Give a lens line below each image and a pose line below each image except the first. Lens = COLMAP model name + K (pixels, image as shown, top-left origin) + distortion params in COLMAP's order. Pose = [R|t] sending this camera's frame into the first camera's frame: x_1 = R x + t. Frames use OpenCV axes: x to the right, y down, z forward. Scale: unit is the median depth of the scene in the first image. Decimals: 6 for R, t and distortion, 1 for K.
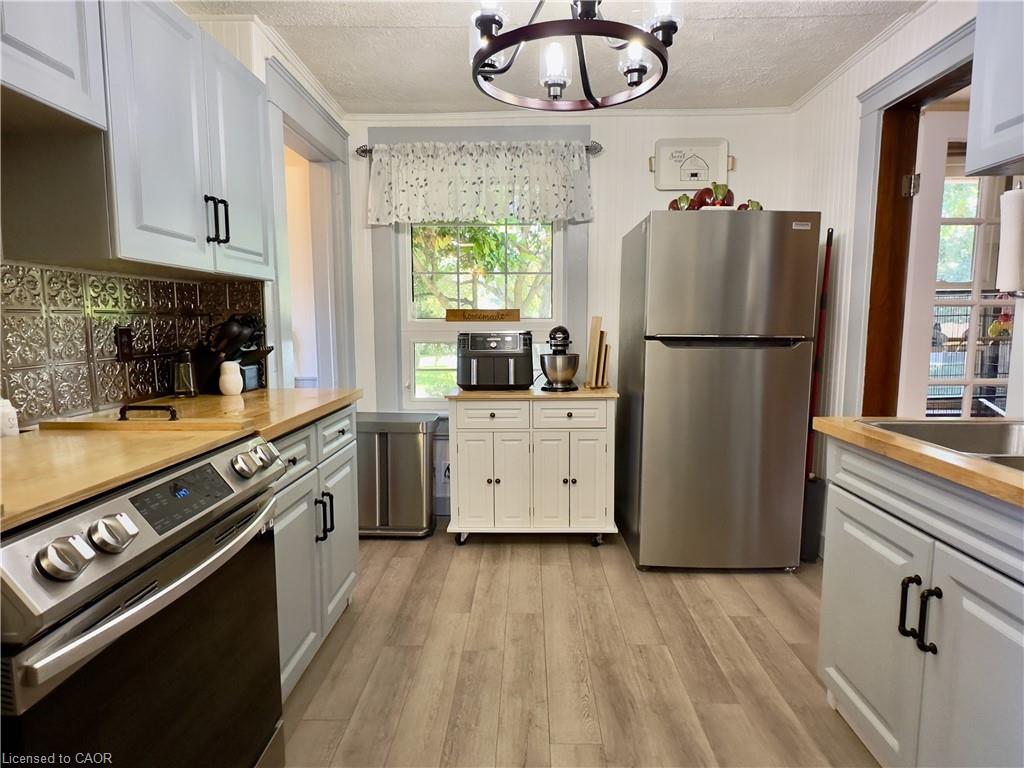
lens RADIAL K [[590.5, 0, 512.6], [0, 590.5, 388.6], [0, 0, 1]] dist [-0.024954, 0.000375]
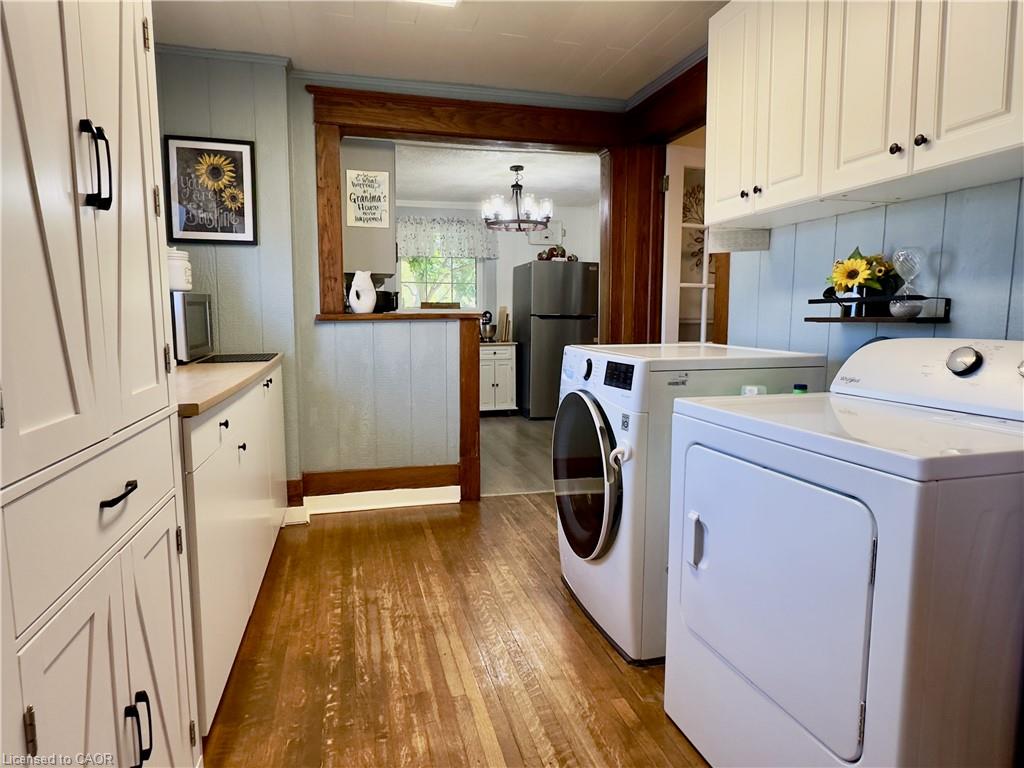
lens RADIAL K [[626.8, 0, 514.0], [0, 626.8, 383.4], [0, 0, 1]] dist [-0.000560, 0.000017]
pose [[0.960869, -0.024151, 0.275949, -0.451432], [0.026457, 0.999639, -0.004637, 0.163391], [-0.275737, 0.011757, 0.961161, -1.154363]]
